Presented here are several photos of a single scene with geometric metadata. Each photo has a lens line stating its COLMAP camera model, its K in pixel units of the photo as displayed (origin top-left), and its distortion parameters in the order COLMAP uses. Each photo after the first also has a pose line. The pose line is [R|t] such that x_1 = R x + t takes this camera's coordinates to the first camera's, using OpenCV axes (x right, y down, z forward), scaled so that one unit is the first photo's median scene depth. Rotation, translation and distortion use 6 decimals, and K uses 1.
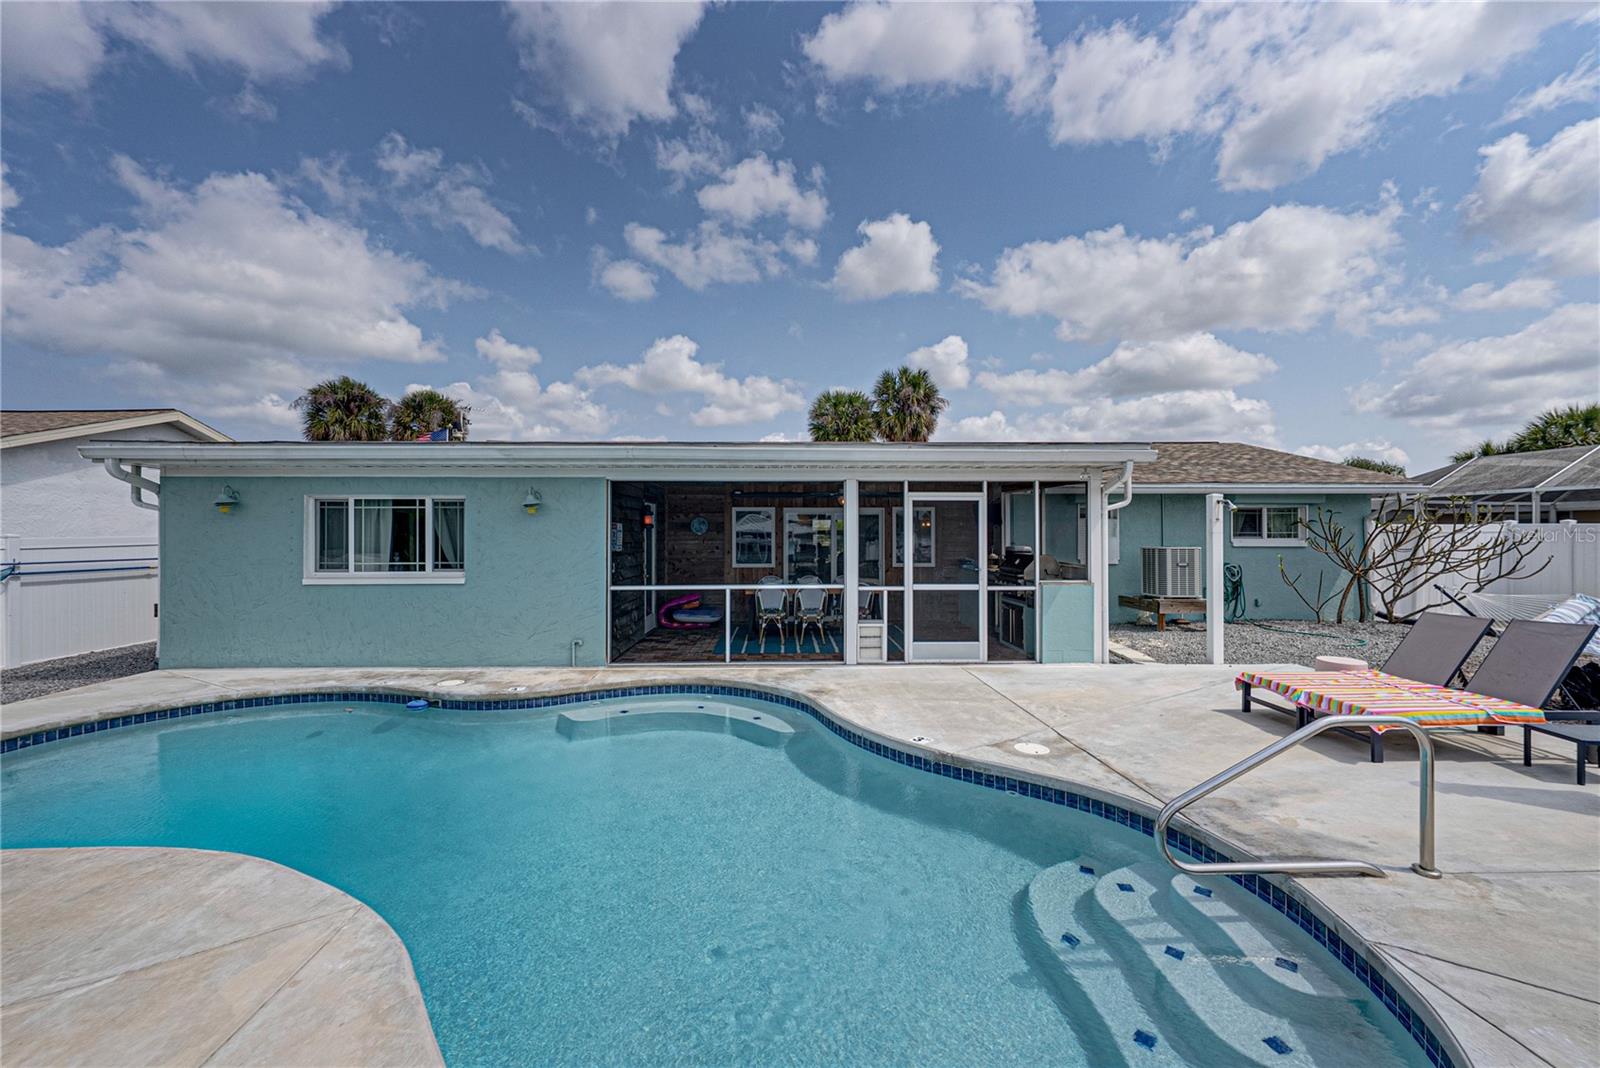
lens RADIAL K [[638.9, 0, 808.9], [0, 638.9, 525.6], [0, 0, 1]] dist [-0.001863, 0.000224]
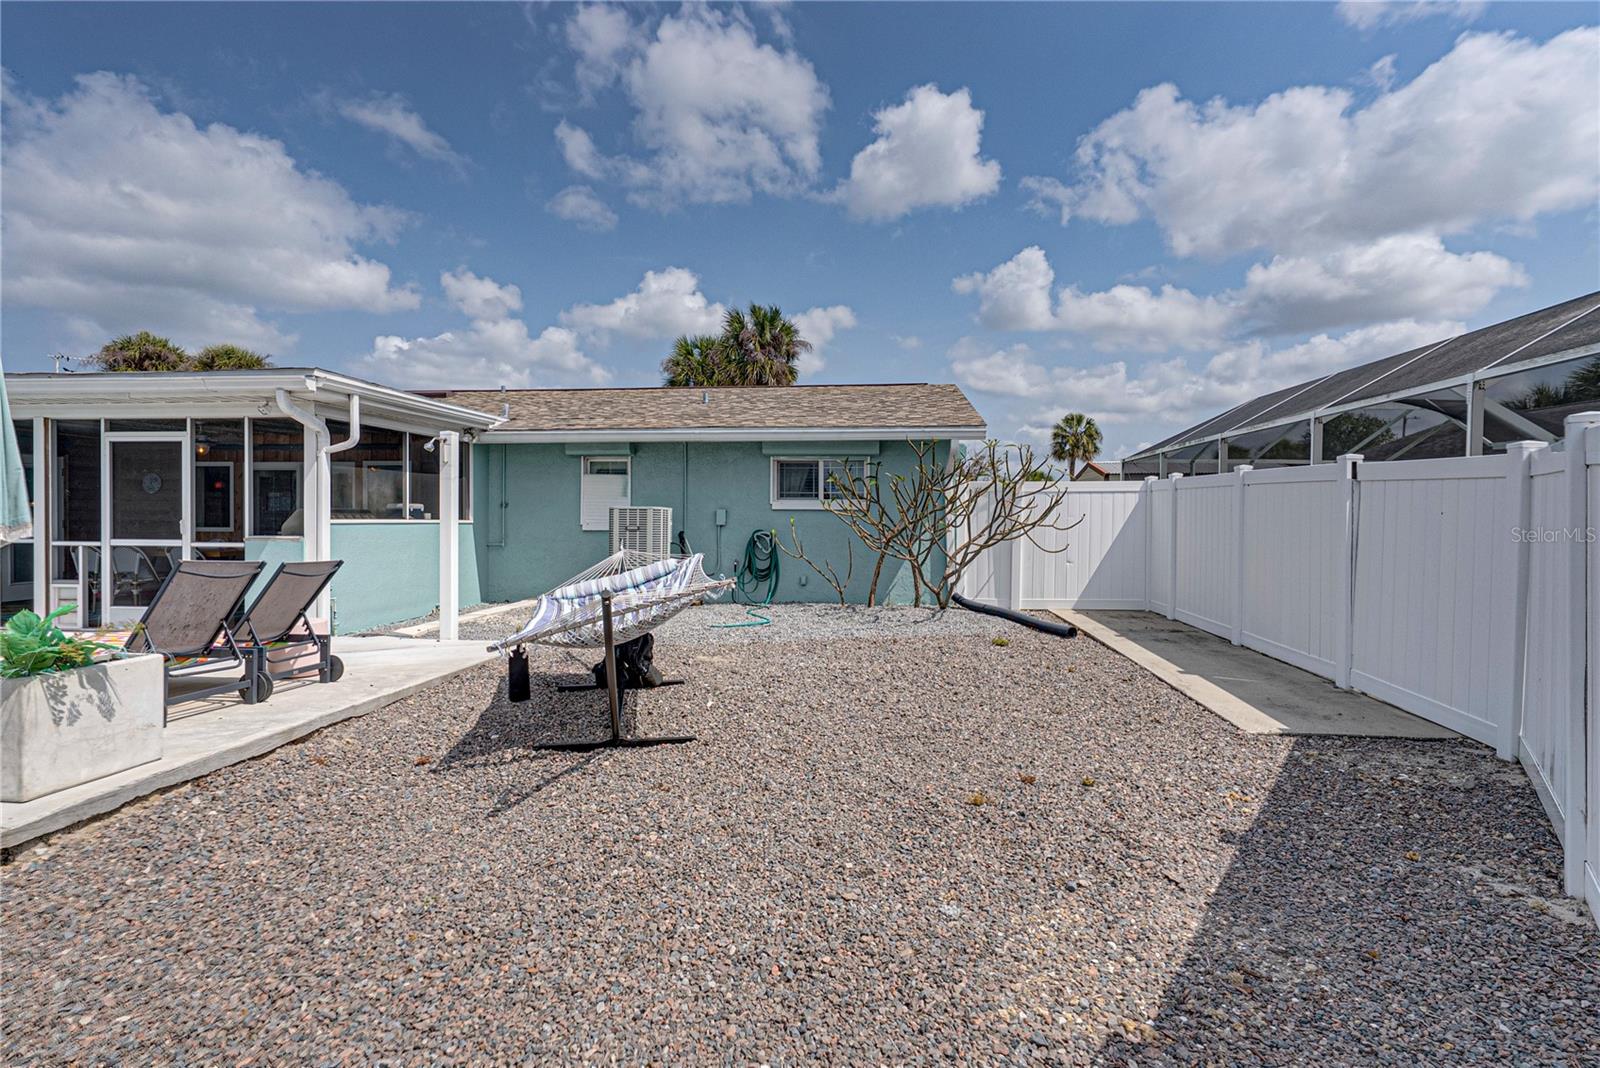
lens RADIAL K [[797.6, 0, 817.6], [0, 797.6, 532.1], [0, 0, 1]] dist [0.005736, 0.000097]
pose [[0.994163, 0.006888, -0.107667, 1.221474], [-0.003506, 0.999496, 0.031566, 0.043717], [0.107830, -0.031004, 0.993686, 0.028299]]
